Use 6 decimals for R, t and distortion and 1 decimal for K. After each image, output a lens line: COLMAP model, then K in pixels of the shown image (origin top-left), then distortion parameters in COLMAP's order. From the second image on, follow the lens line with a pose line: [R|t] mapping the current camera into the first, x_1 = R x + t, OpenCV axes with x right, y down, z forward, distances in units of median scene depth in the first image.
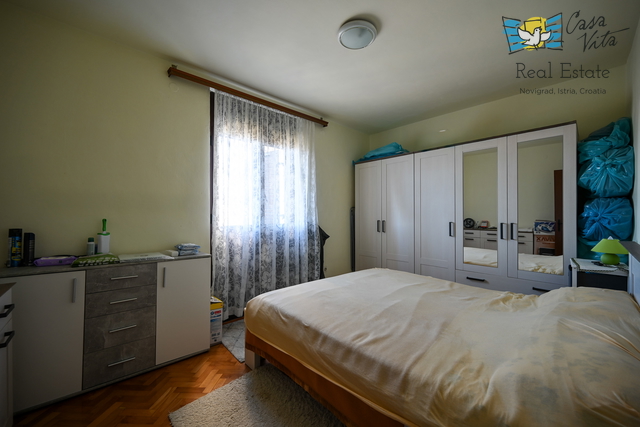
lens RADIAL K [[252.3, 0, 323.7], [0, 252.3, 214.2], [0, 0, 1]] dist [-0.000125, -0.000027]
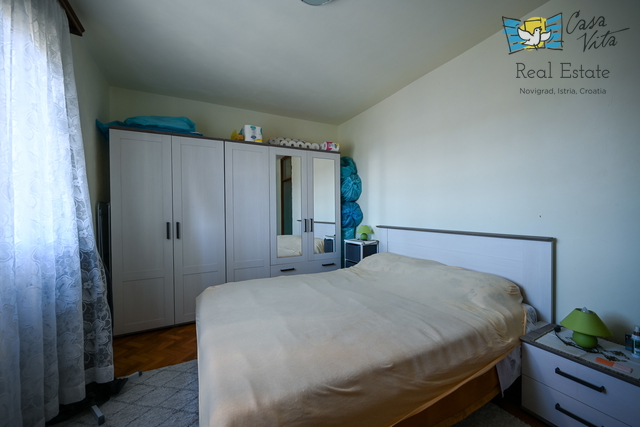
lens RADIAL K [[252.3, 0, 323.7], [0, 252.3, 214.2], [0, 0, 1]] dist [-0.000125, -0.000027]
pose [[0.275404, -0.010947, 0.961266, -0.576043], [0.013105, 0.999885, 0.007632, 0.003401], [-0.961239, 0.010495, 0.275515, 0.704989]]
